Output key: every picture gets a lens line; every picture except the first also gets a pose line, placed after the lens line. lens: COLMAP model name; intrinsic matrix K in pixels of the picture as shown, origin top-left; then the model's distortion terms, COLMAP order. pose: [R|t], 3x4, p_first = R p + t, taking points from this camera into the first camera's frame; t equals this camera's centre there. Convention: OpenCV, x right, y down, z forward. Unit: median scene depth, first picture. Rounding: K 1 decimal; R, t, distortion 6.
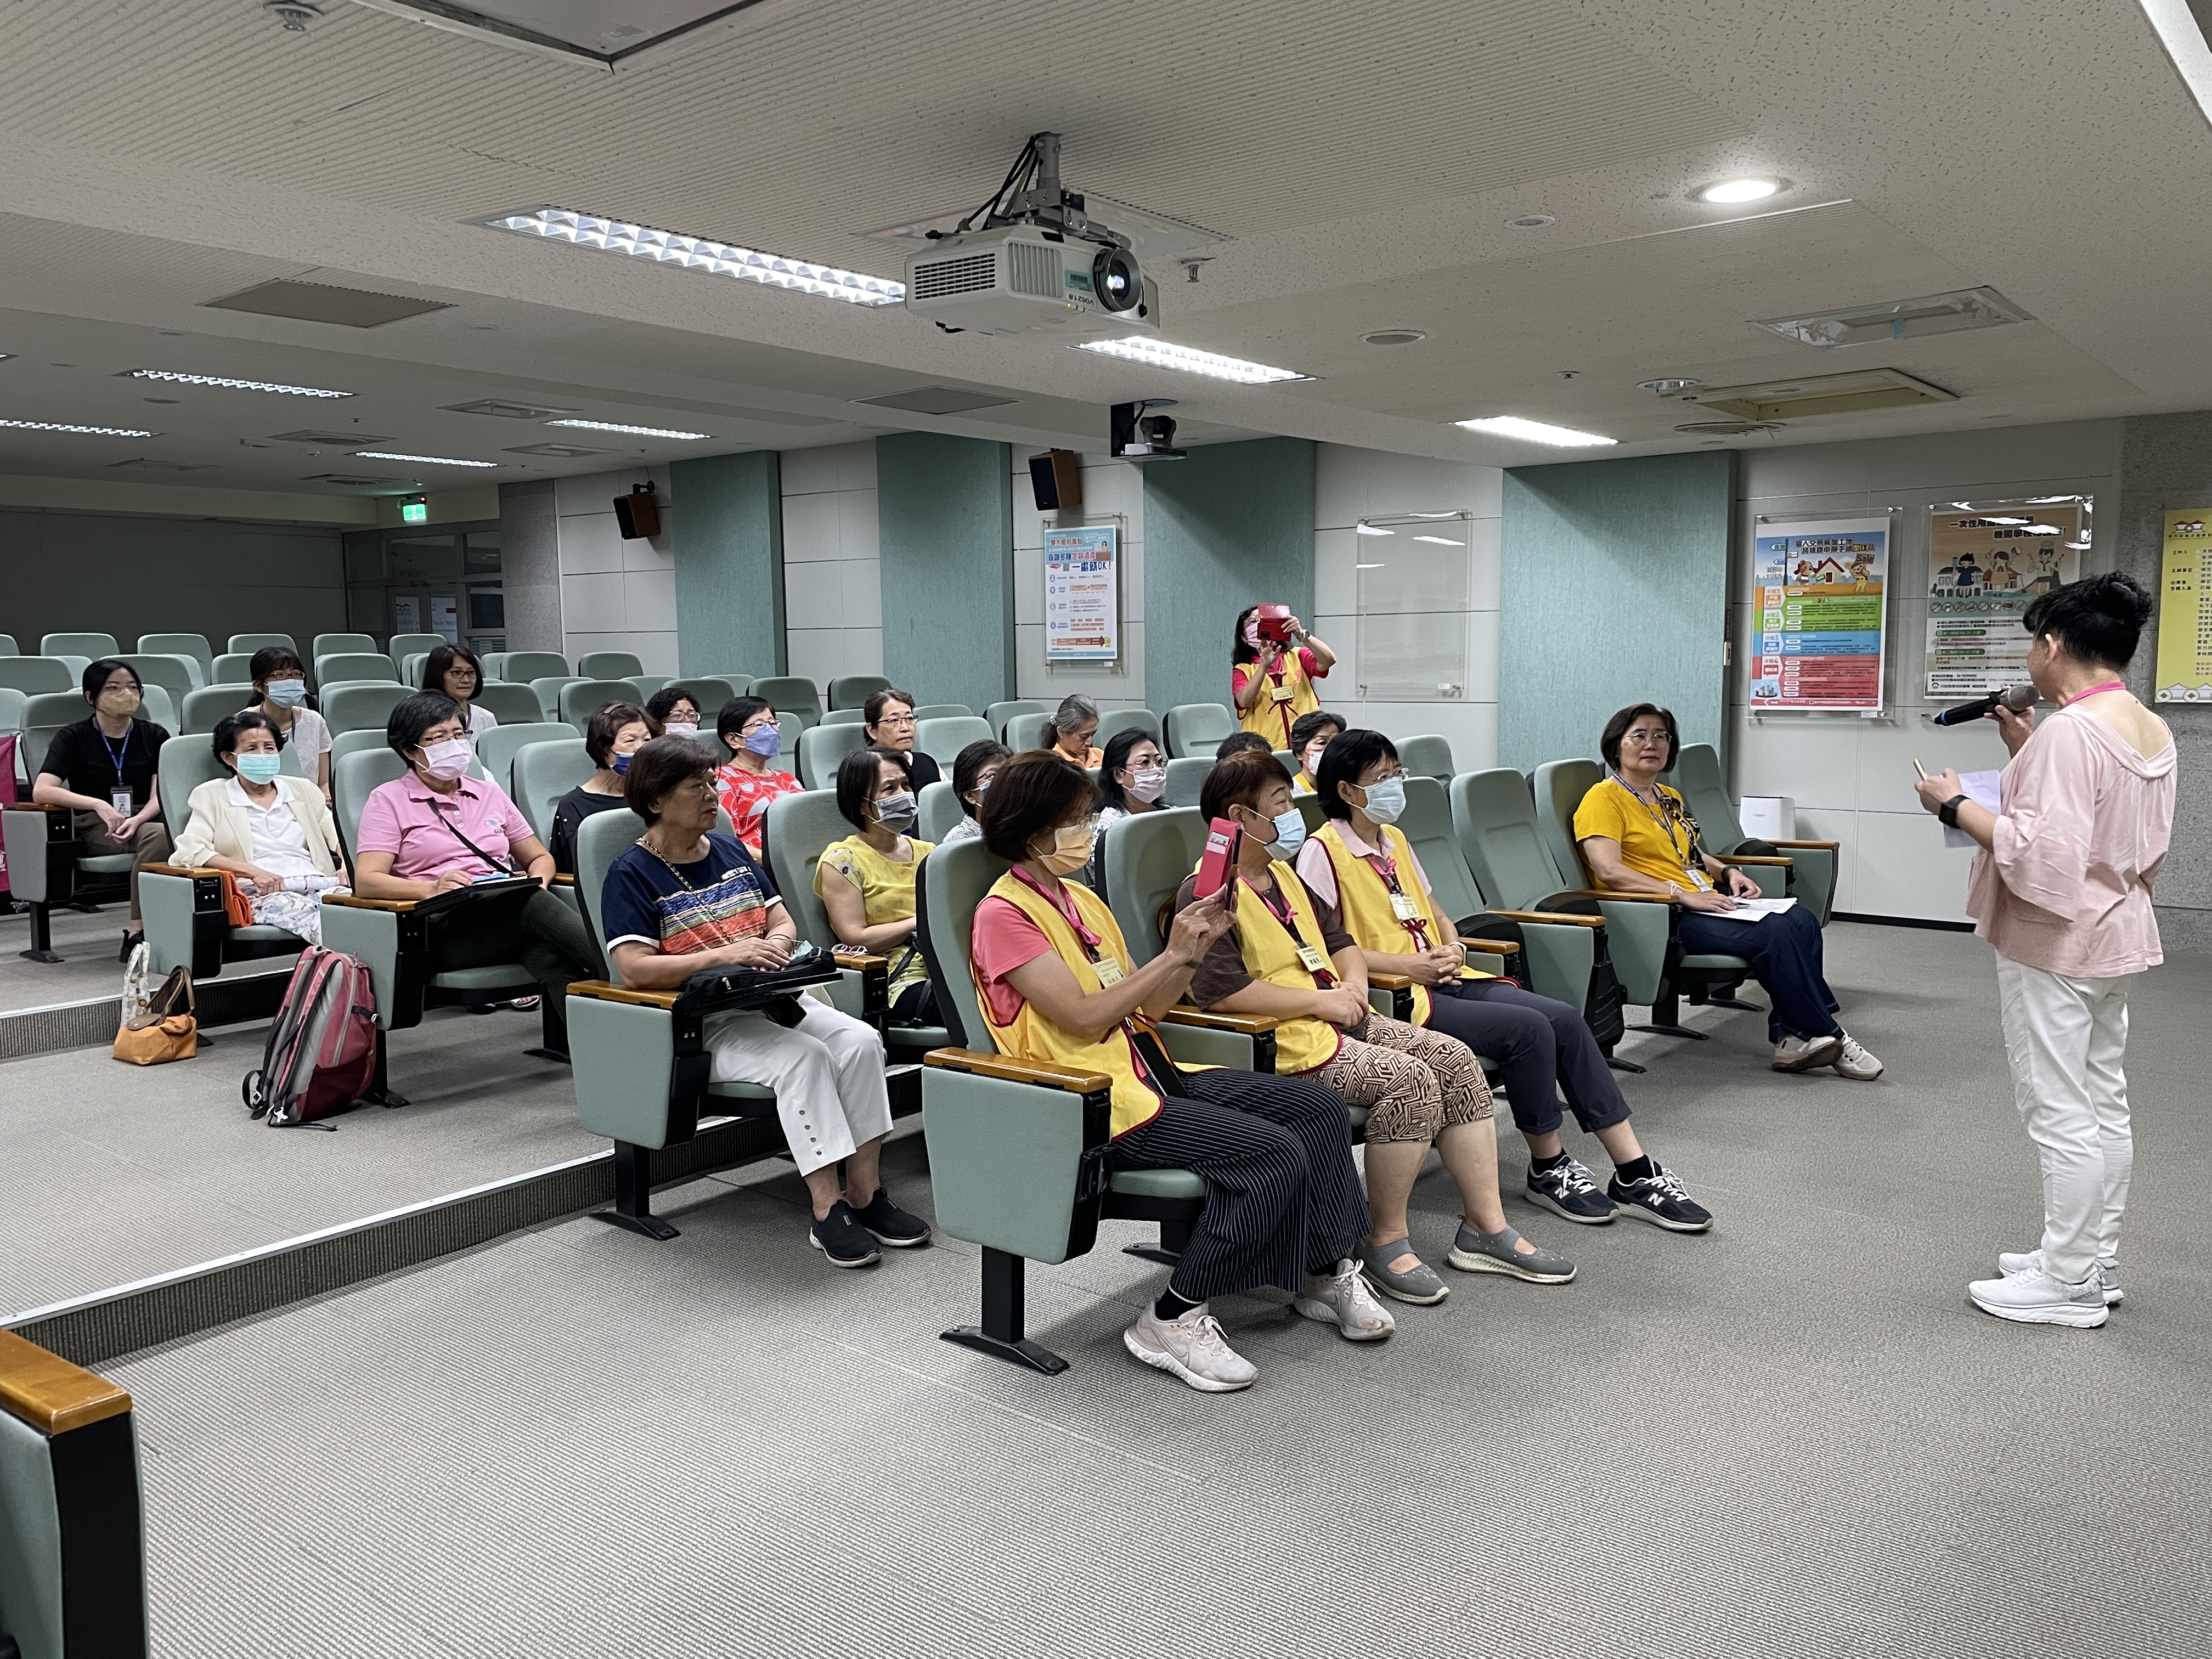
lens RADIAL K [[1657.0, 0, 1107.9], [0, 1657.0, 833.4], [0, 0, 1]] dist [0.062455, -0.074763]
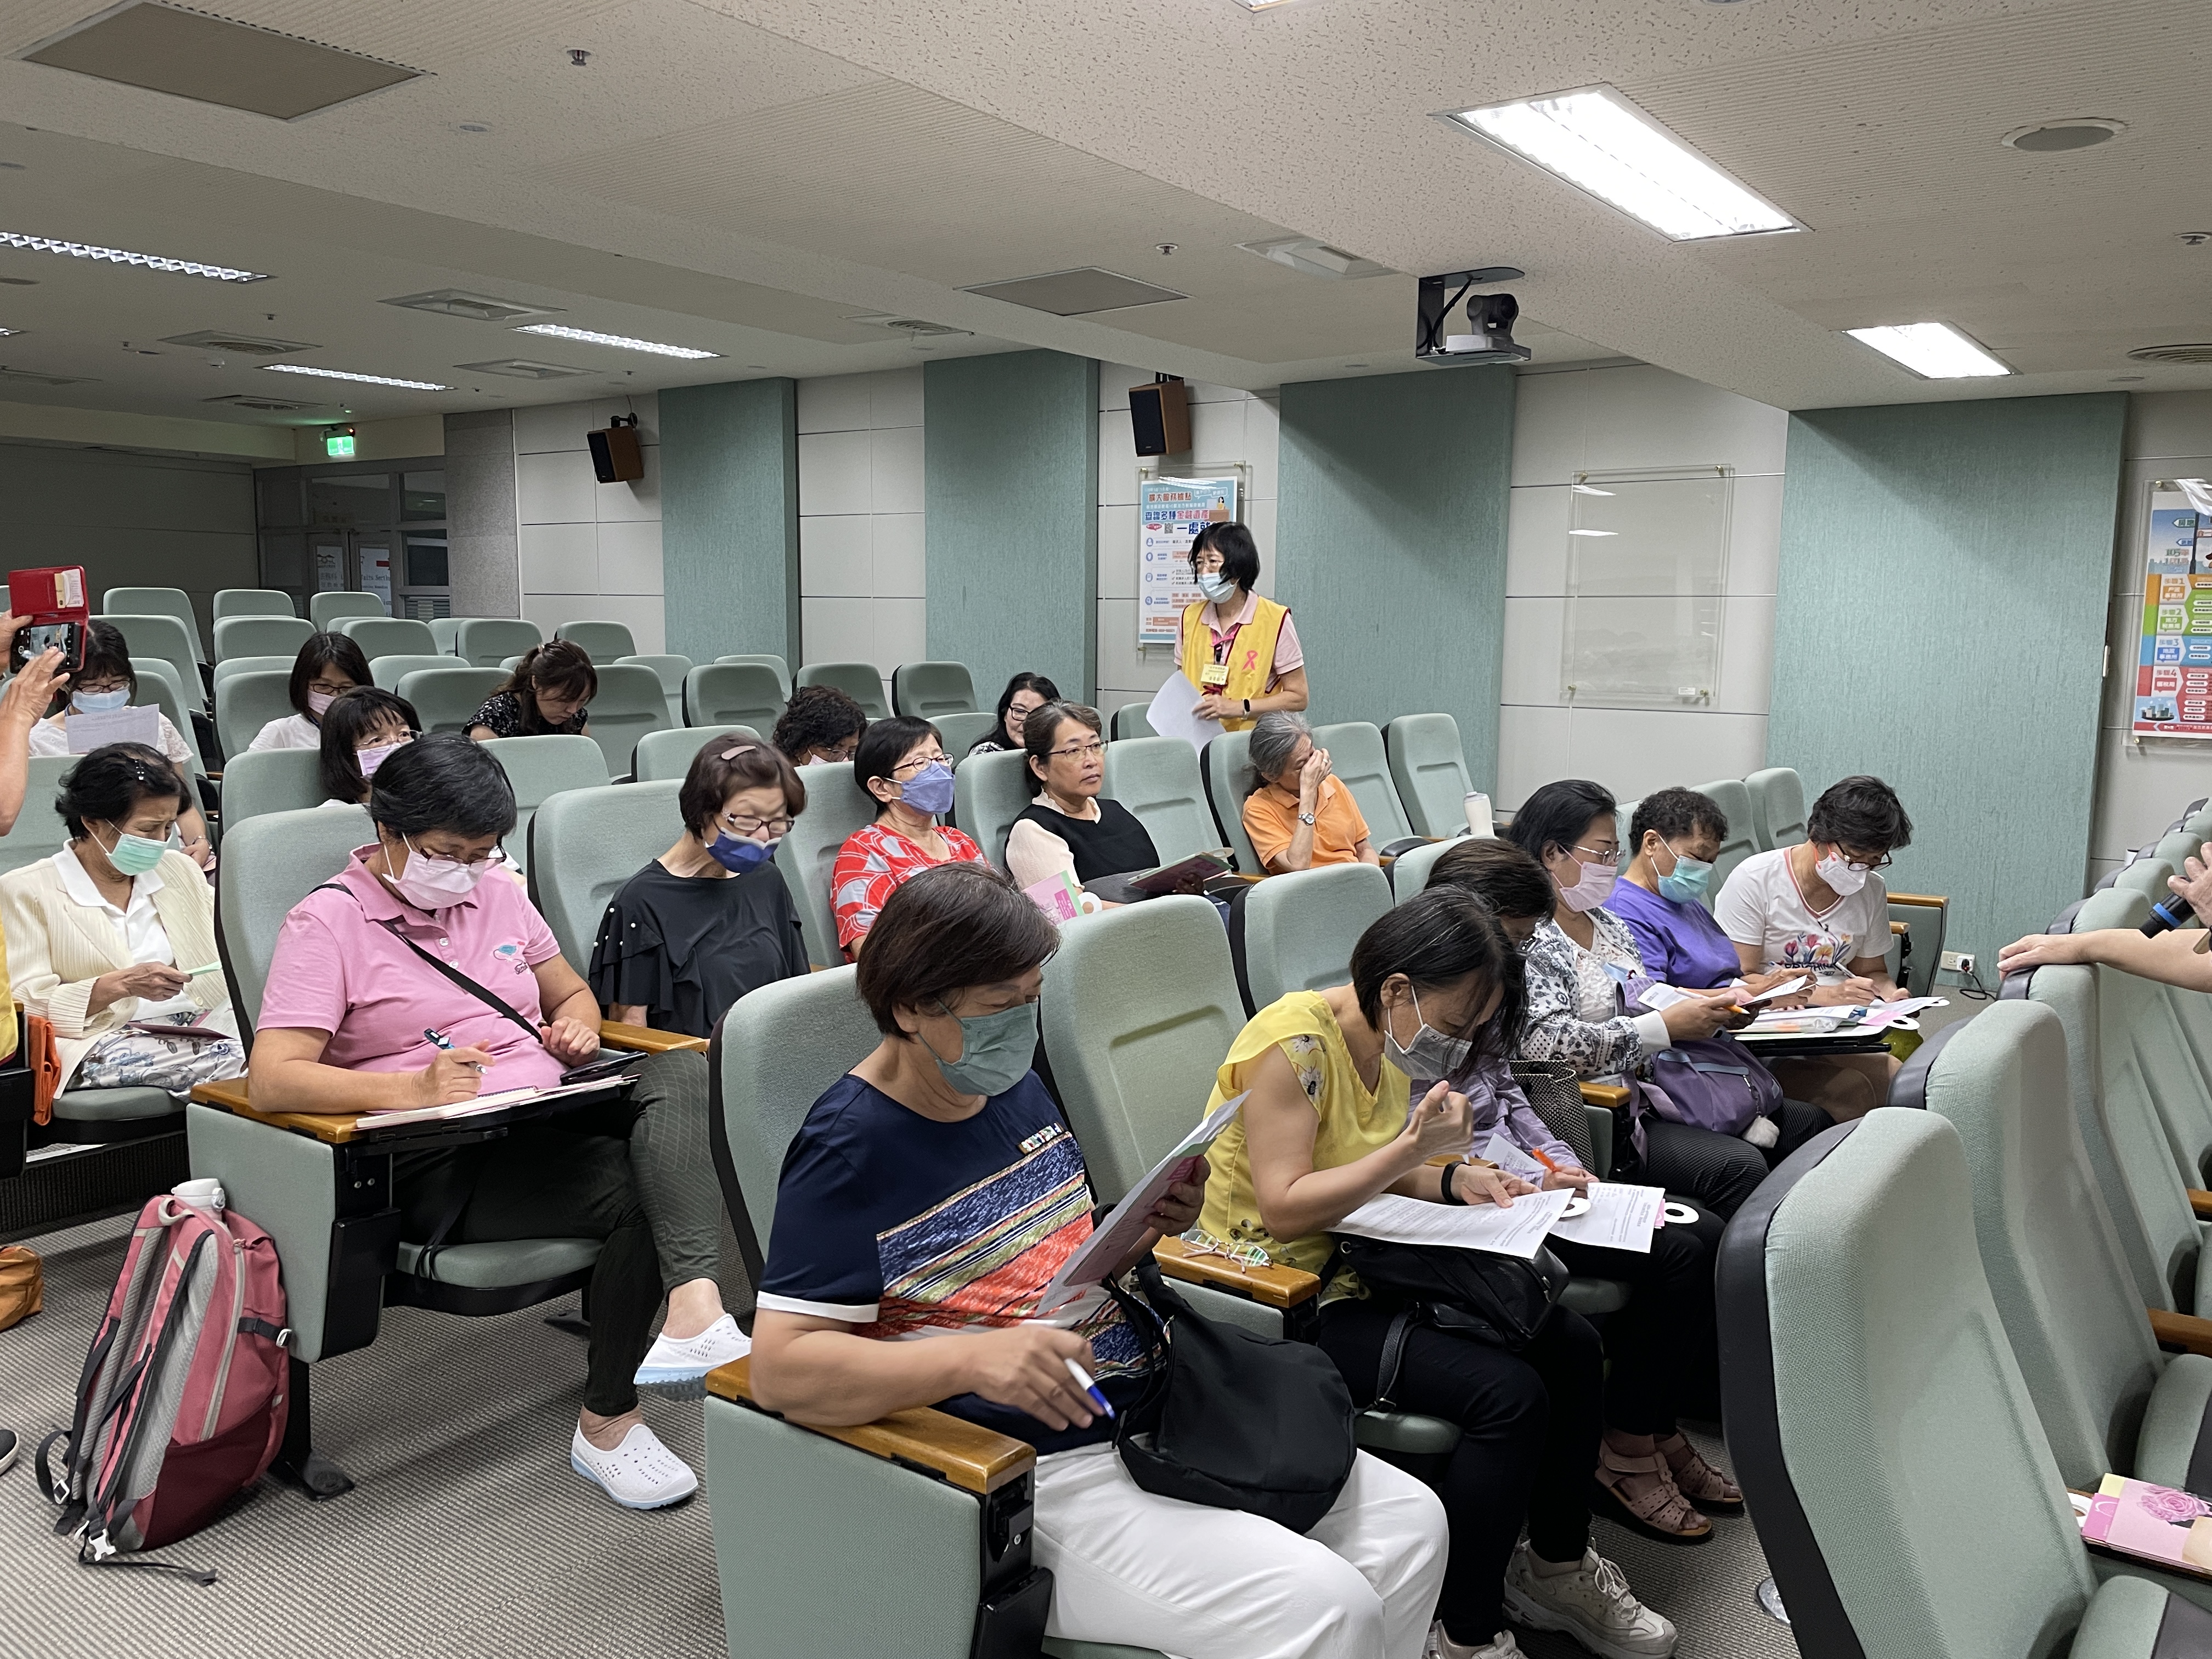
lens RADIAL K [[1657.0, 0, 1109.2], [0, 1657.0, 841.1], [0, 0, 1]] dist [0.062455, -0.074763]
pose [[0.998961, 0.017388, 0.042132, -0.086488], [-0.018313, 0.999597, 0.021680, -0.026293], [-0.041738, -0.022429, 0.998877, 0.196495]]
